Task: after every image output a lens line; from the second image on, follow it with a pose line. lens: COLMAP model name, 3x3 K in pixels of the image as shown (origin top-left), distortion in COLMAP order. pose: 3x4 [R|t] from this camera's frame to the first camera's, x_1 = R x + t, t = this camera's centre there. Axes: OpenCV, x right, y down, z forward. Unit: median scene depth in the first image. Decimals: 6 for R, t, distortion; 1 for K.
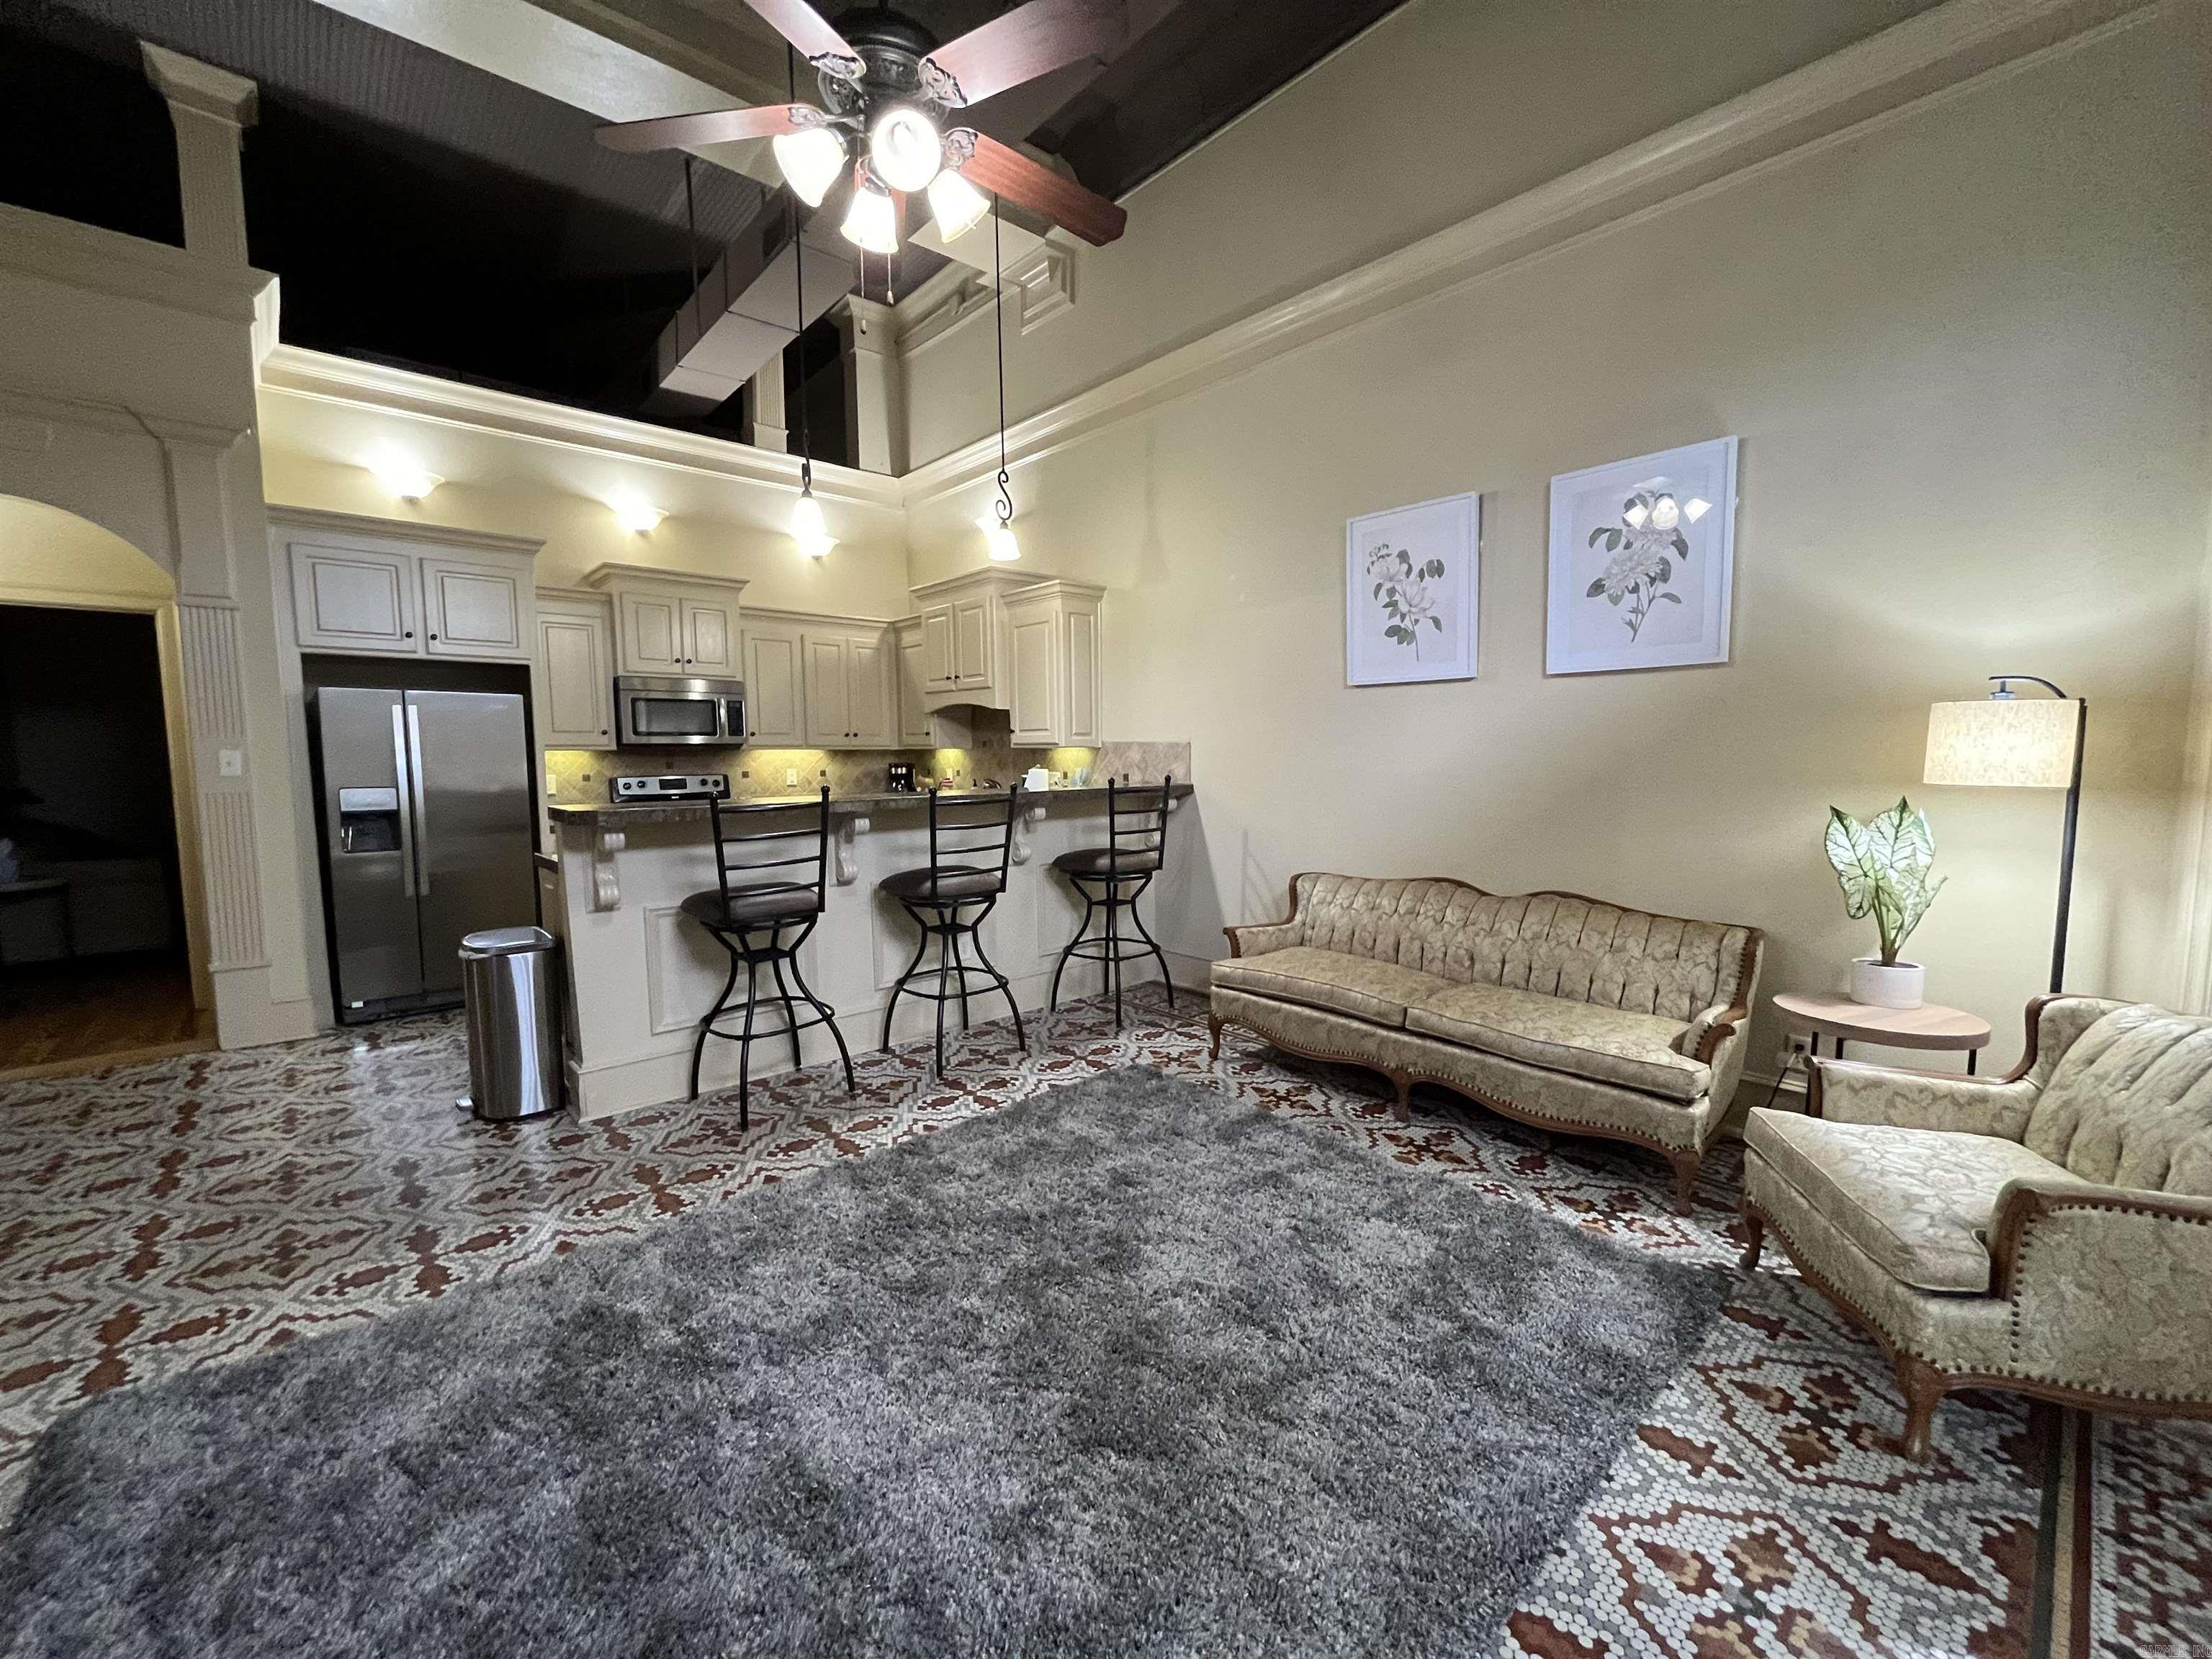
lens RADIAL K [[892.3, 0, 1103.9], [0, 892.3, 837.7], [0, 0, 1]] dist [-0.001873, -0.000766]
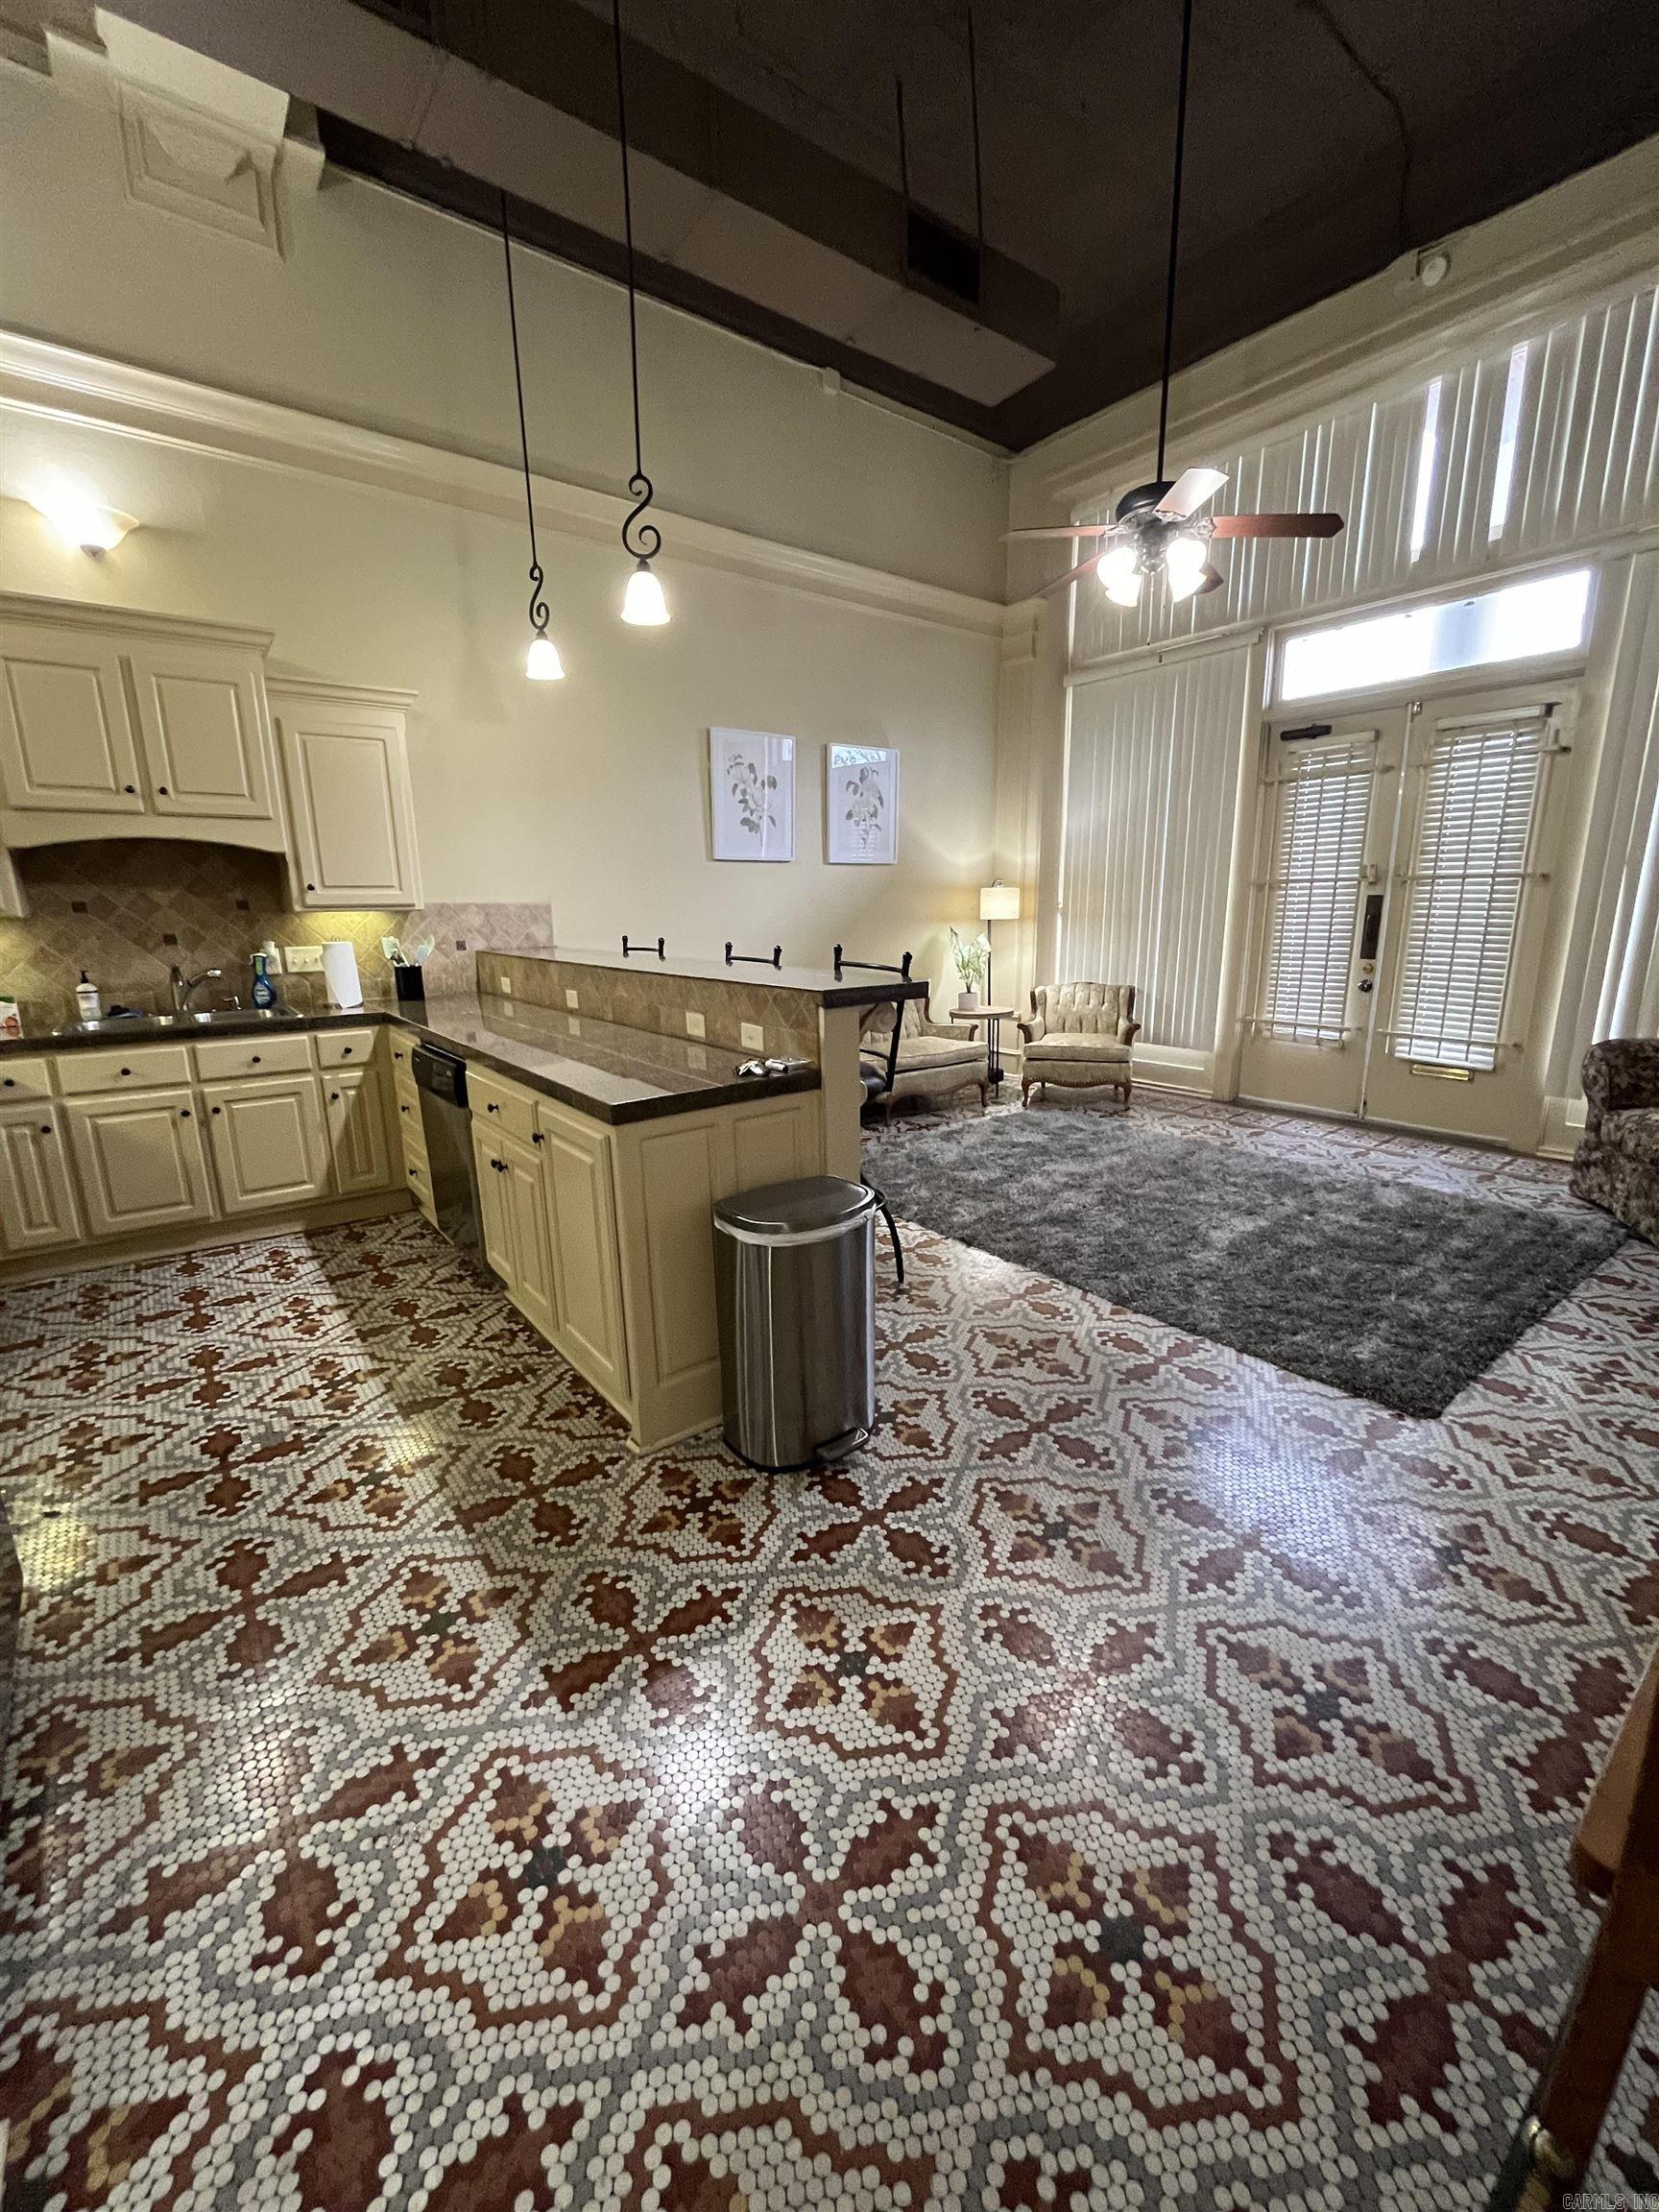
lens RADIAL K [[892.3, 0, 824.9], [0, 892.3, 1108.5], [0, 0, 1]] dist [-0.001873, -0.000766]
pose [[0.076715, -0.219175, 0.972665, -1.145978], [0.108732, 0.971561, 0.210351, -0.079038], [-0.991107, 0.089623, 0.098365, 0.806035]]
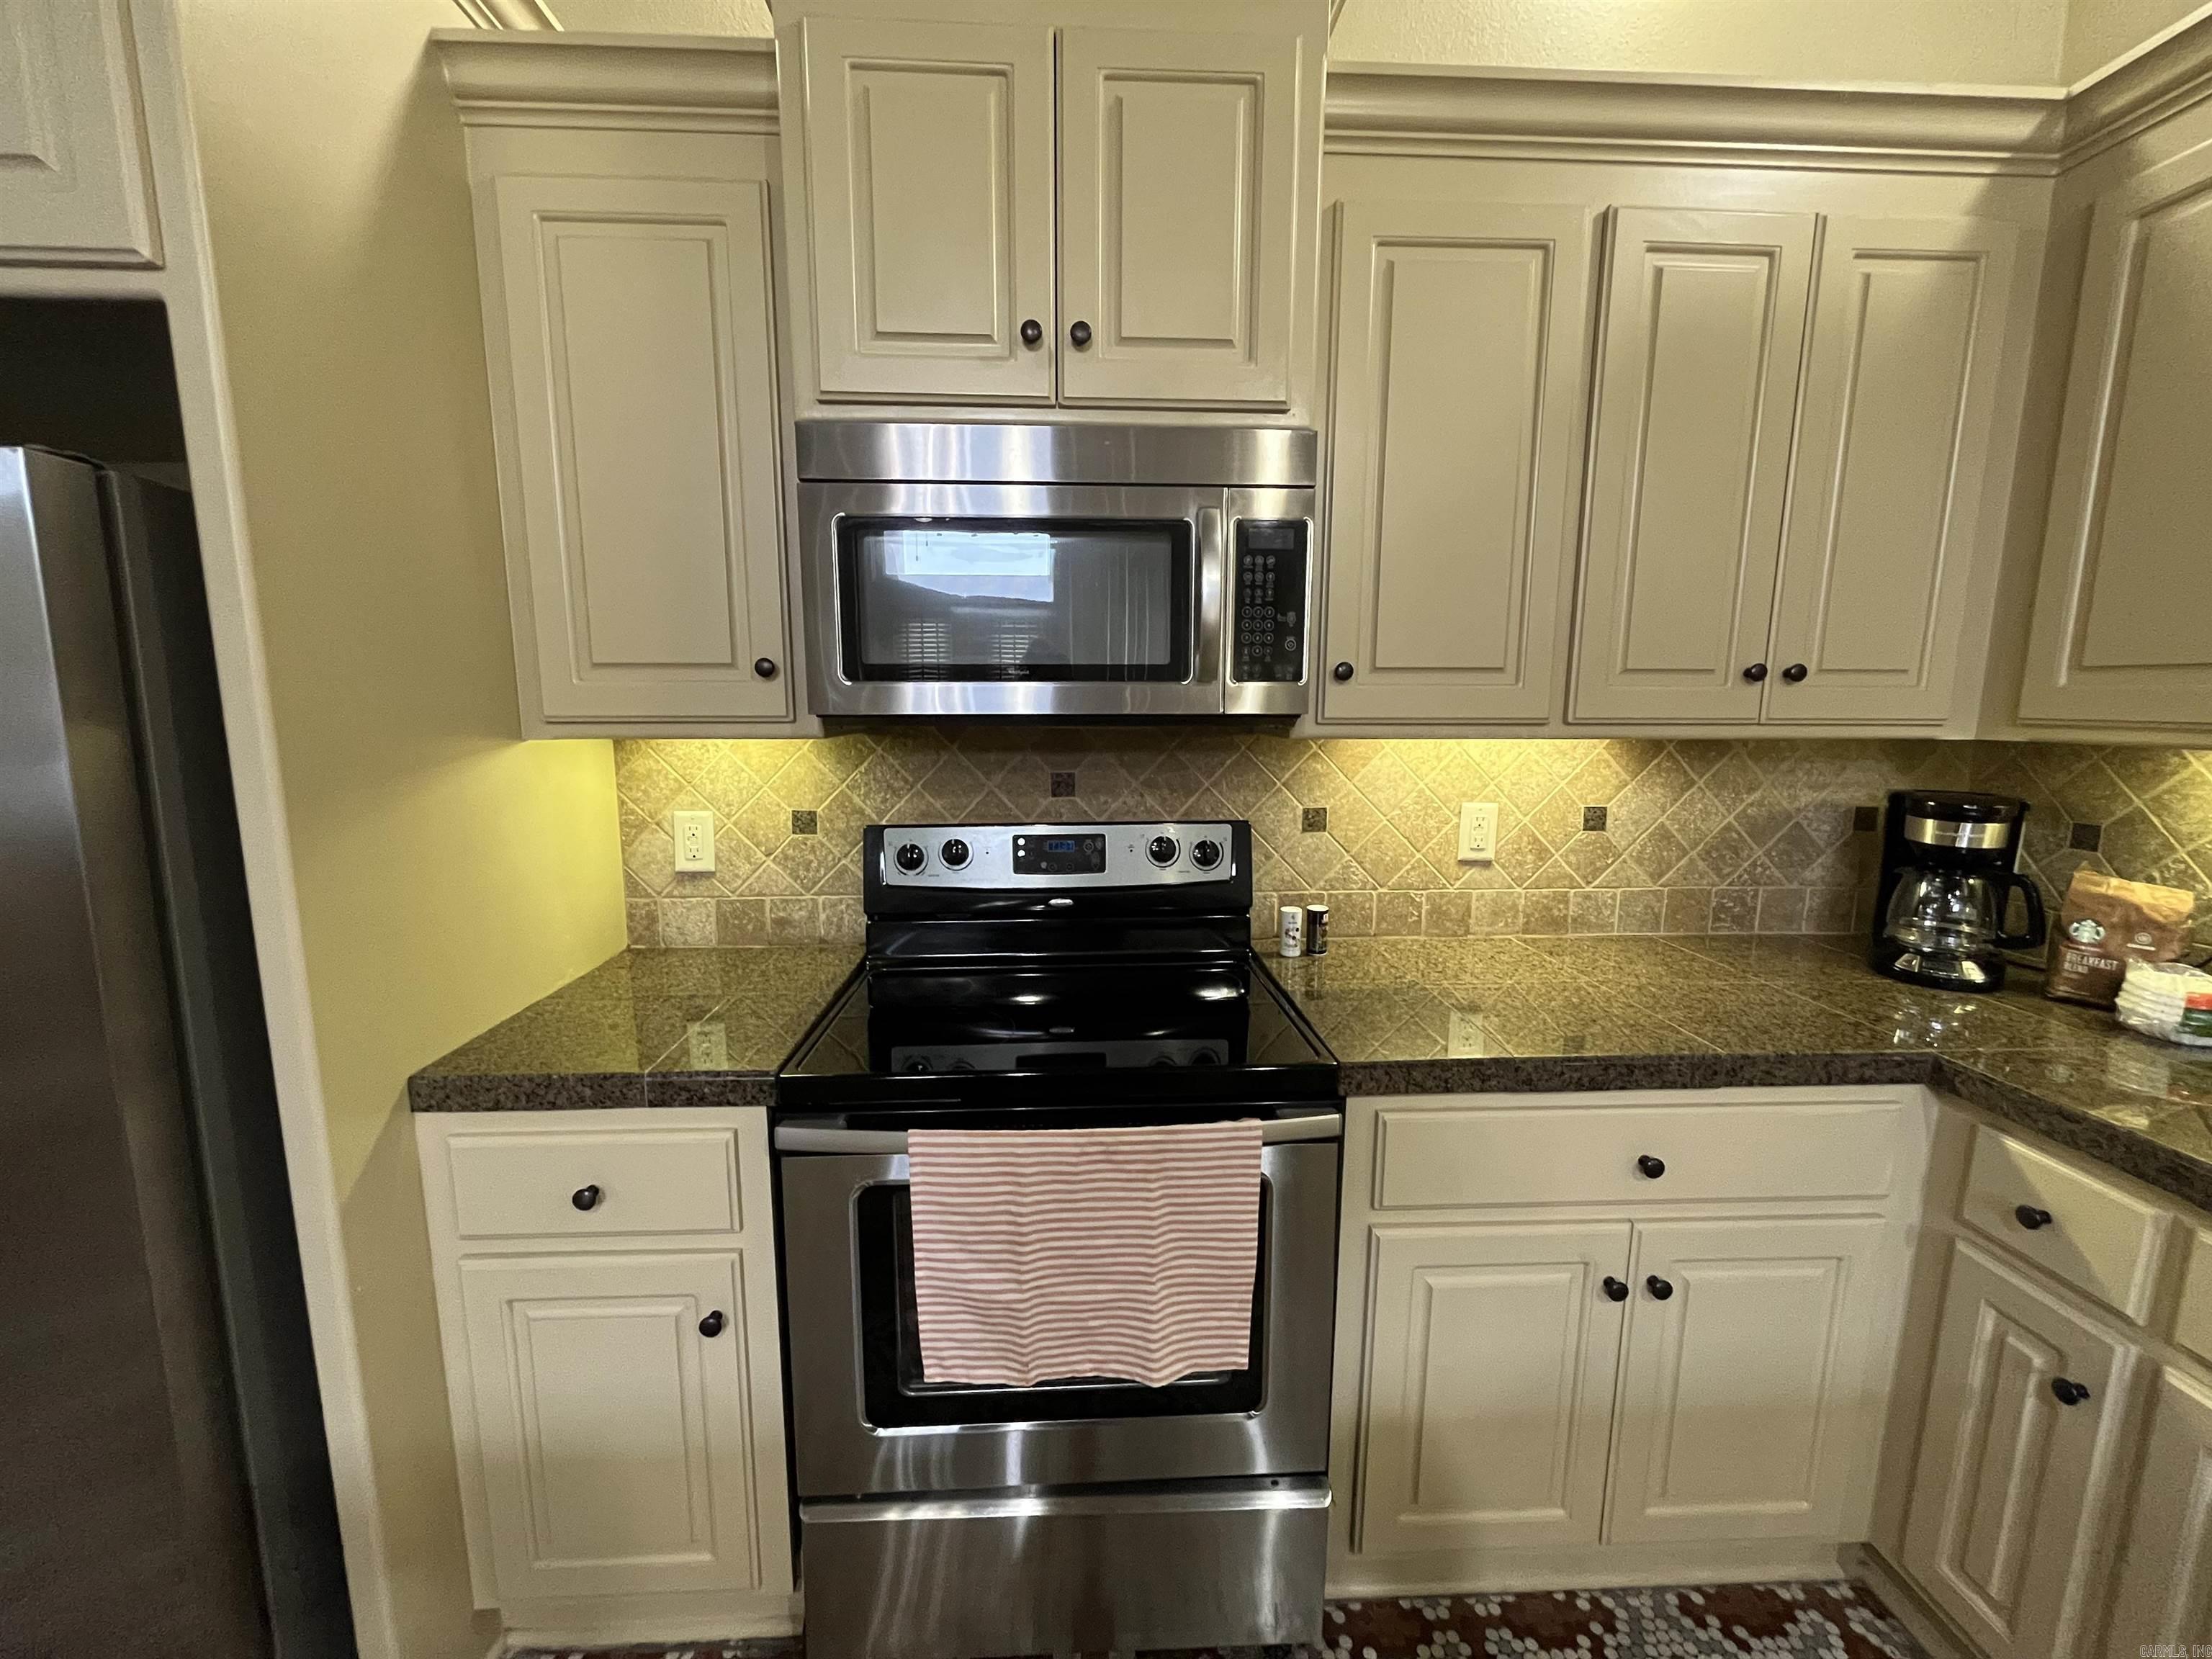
lens RADIAL K [[892.3, 0, 1114.2], [0, 892.3, 827.1], [0, 0, 1]] dist [-0.001873, -0.000766]
pose [[0.778566, 0.101446, -0.619309, -0.458238], [-0.067776, 0.994668, 0.077727, -0.142514], [0.623892, -0.018542, 0.781290, 1.227548]]
